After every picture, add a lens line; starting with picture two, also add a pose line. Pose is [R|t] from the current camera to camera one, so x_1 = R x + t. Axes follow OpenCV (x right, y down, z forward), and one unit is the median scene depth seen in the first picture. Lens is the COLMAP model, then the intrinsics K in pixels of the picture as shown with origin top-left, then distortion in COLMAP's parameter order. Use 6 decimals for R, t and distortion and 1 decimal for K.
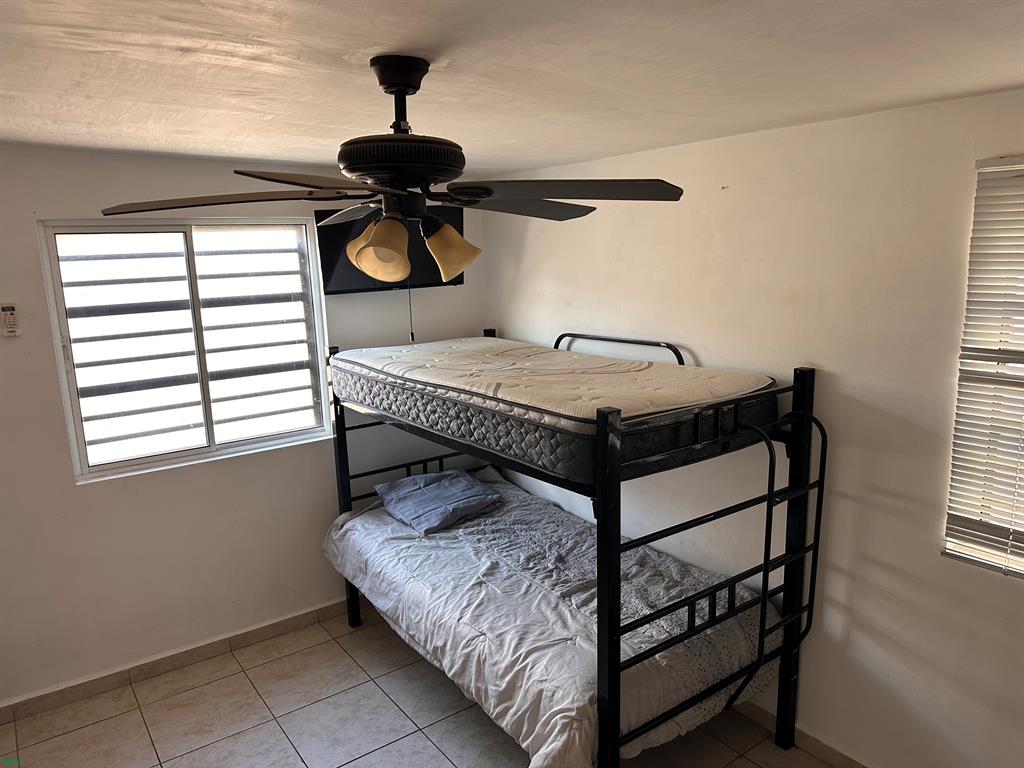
lens RADIAL K [[725.3, 0, 512.0], [0, 725.3, 384.0], [0, 0, 1]] dist [0.002877, -0.021939]
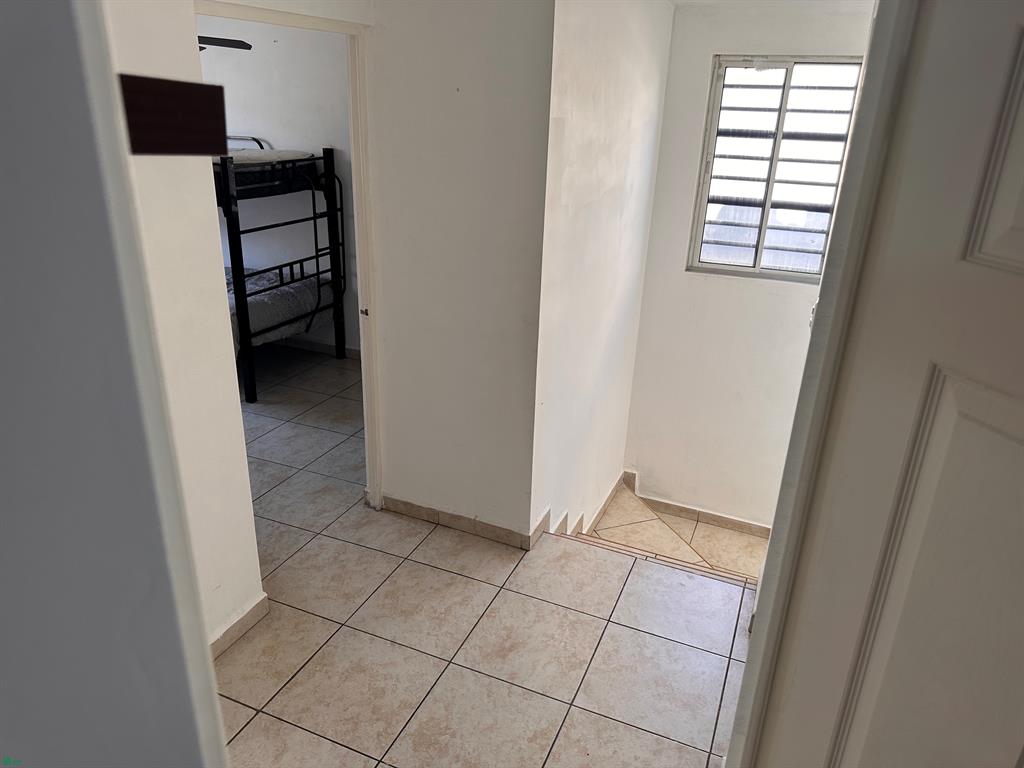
lens RADIAL K [[725.3, 0, 512.0], [0, 725.3, 384.0], [0, 0, 1]] dist [0.002877, -0.021939]
pose [[0.856374, -0.140322, 0.496923, -0.211059], [0.045938, 0.979255, 0.197356, 0.225657], [-0.514308, -0.146183, 0.845055, -0.922231]]
